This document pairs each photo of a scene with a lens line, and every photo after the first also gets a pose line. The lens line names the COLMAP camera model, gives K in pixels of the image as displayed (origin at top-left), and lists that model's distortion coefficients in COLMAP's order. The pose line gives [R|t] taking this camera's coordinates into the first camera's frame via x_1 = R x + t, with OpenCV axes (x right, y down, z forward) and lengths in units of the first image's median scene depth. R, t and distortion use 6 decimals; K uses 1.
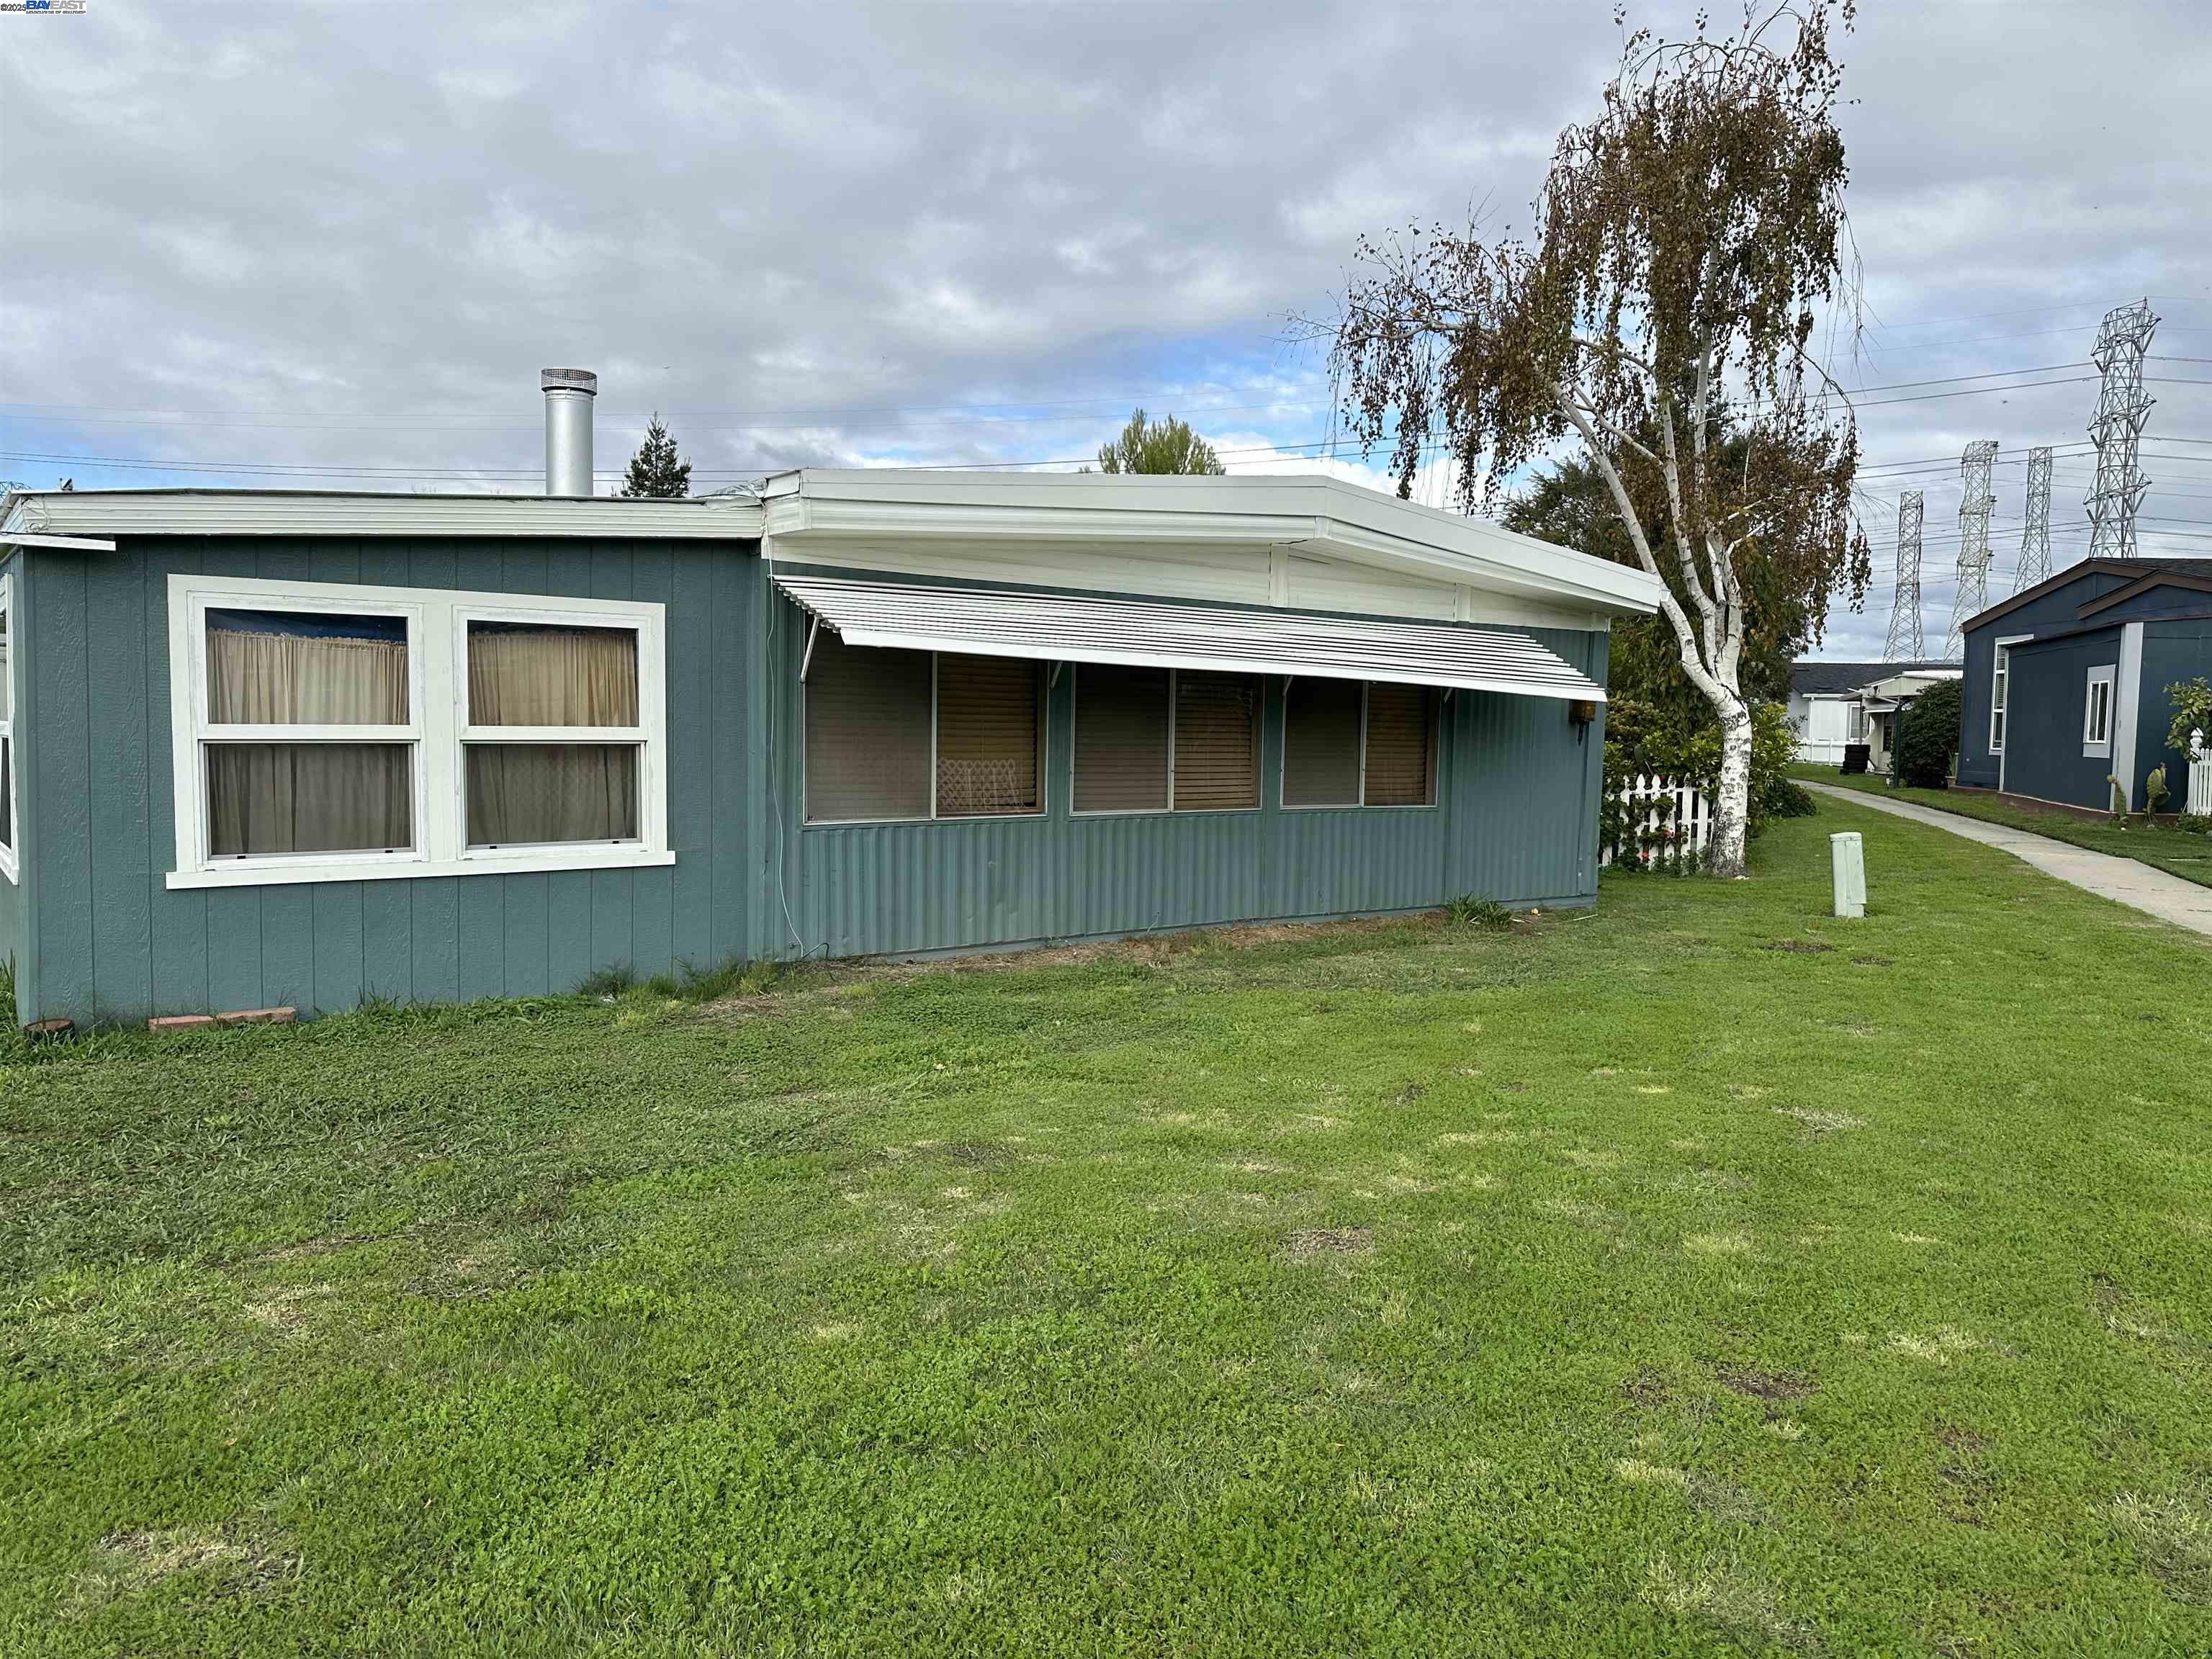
lens RADIAL K [[1542.7, 0, 1100.2], [0, 1542.7, 831.4], [0, 0, 1]] dist [0.045990, -0.060749]
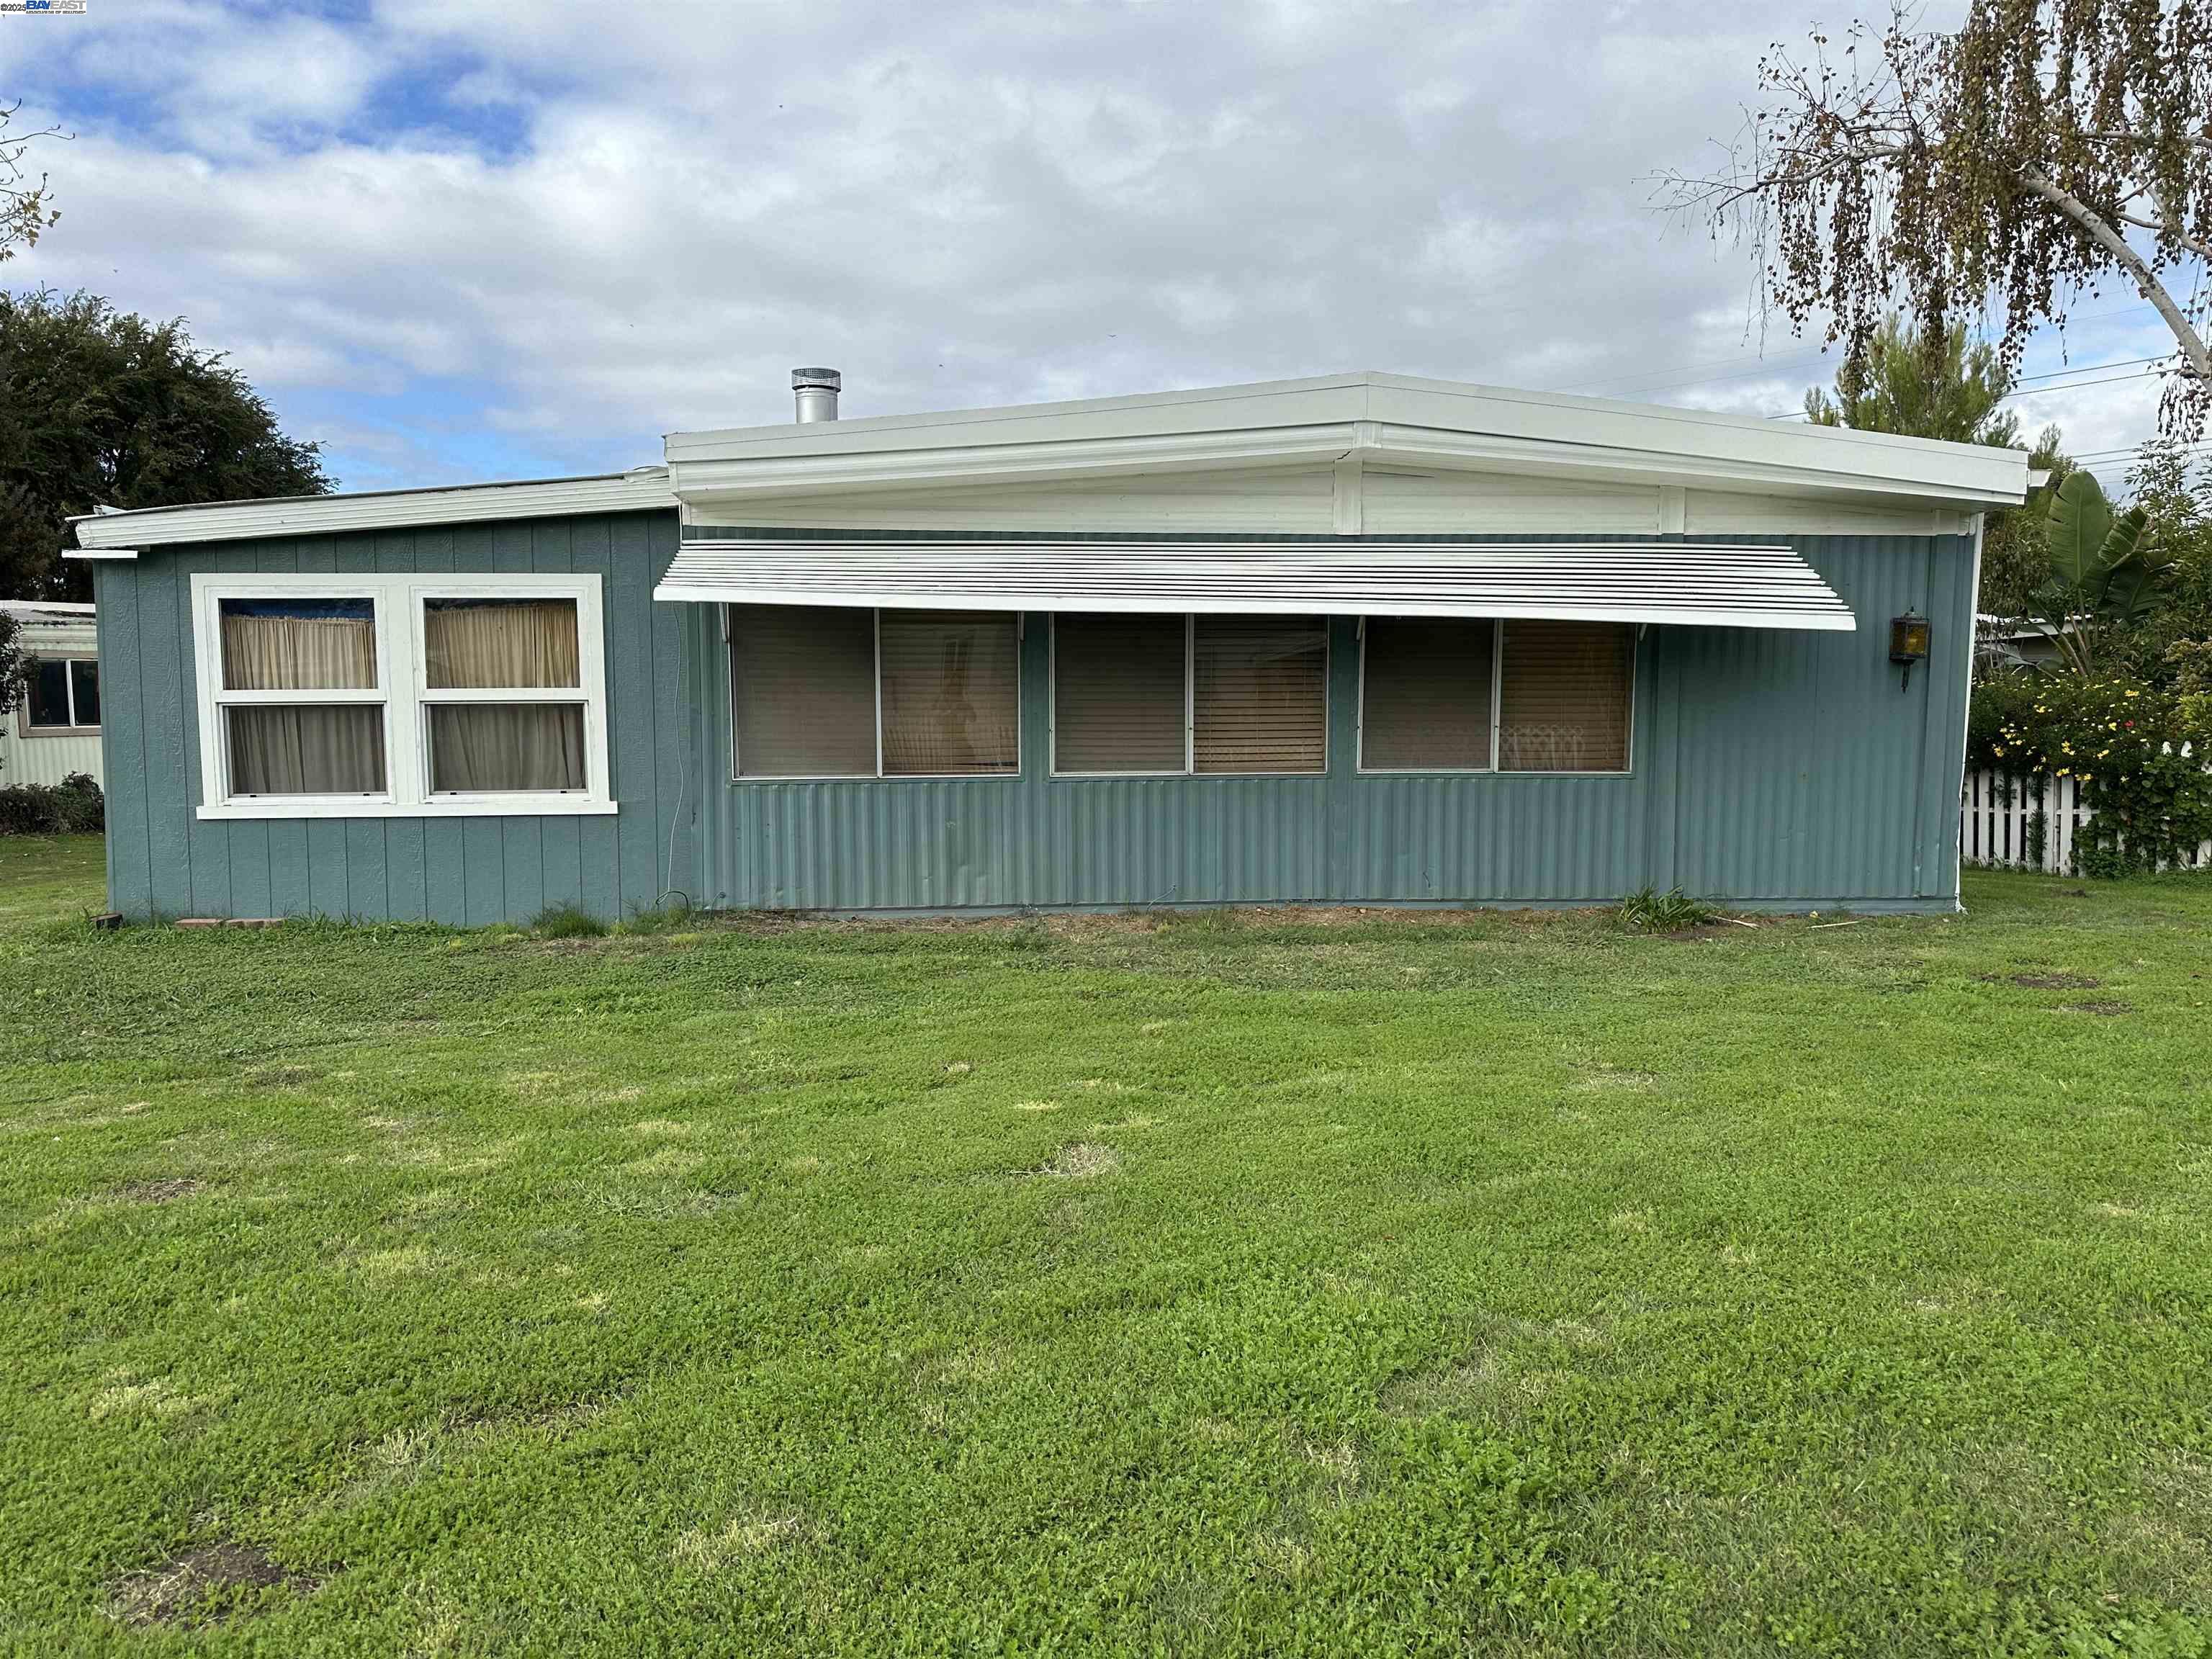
lens RADIAL K [[1520.0, 0, 1092.7], [0, 1520.0, 839.2], [0, 0, 1]] dist [0.086835, -0.137347]
pose [[0.837332, 0.031759, -0.545772, 0.582035], [-0.021177, 0.999446, 0.025670, 0.004168], [0.546285, -0.009937, 0.837541, 0.273357]]
